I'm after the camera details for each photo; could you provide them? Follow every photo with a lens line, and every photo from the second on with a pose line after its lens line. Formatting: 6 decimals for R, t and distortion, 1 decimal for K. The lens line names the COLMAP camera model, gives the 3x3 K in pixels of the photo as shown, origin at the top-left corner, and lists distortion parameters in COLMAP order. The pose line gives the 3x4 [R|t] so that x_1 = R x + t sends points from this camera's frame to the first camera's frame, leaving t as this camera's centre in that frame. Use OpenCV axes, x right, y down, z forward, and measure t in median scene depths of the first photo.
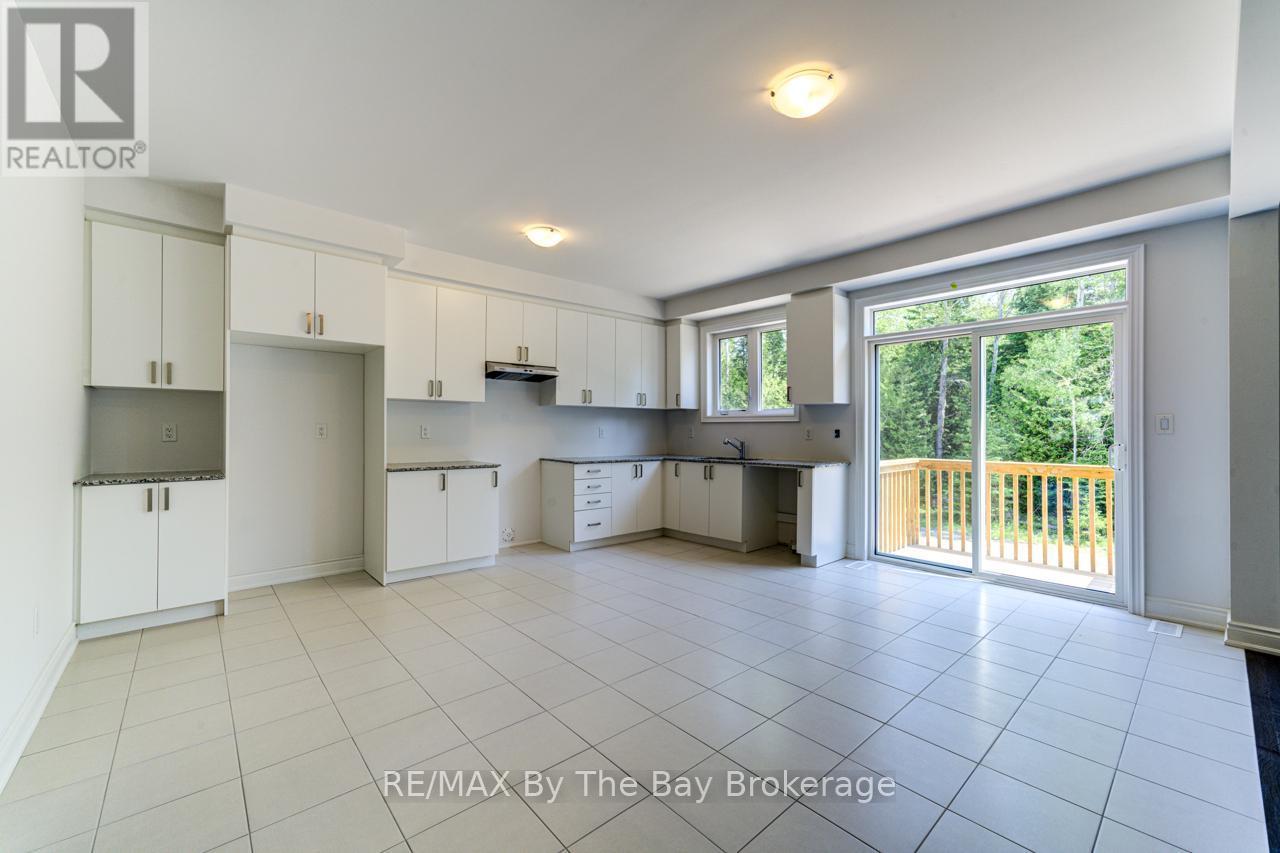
lens RADIAL K [[516.8, 0, 641.3], [0, 516.8, 427.9], [0, 0, 1]] dist [-0.014649, 0.000895]
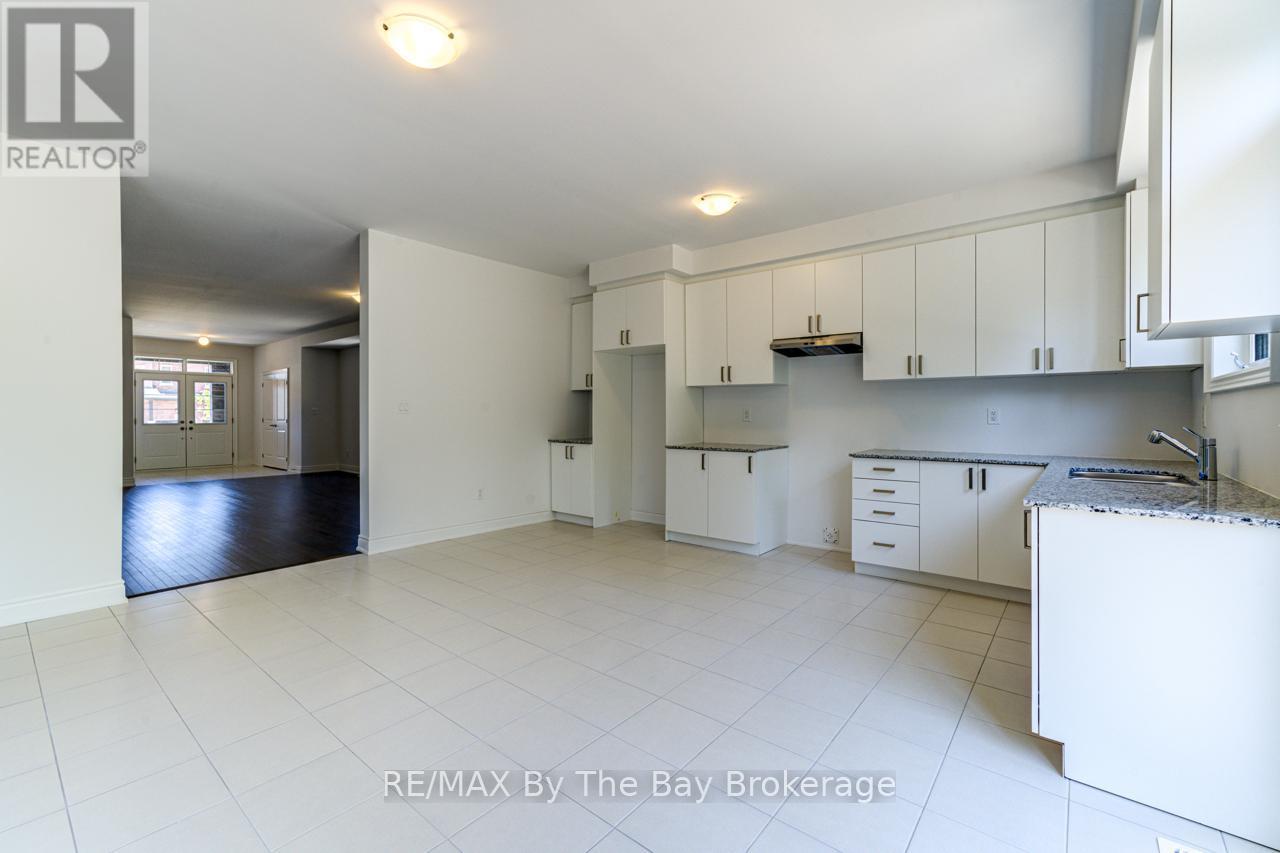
lens RADIAL K [[565.1, 0, 640.9], [0, 565.1, 418.4], [0, 0, 1]] dist [0.002043, 0.000434]
pose [[0.172119, 0.003809, -0.985069, 0.630391], [0.005981, 0.999970, 0.004911, 0.006590], [0.985058, -0.006737, 0.172091, 0.547764]]
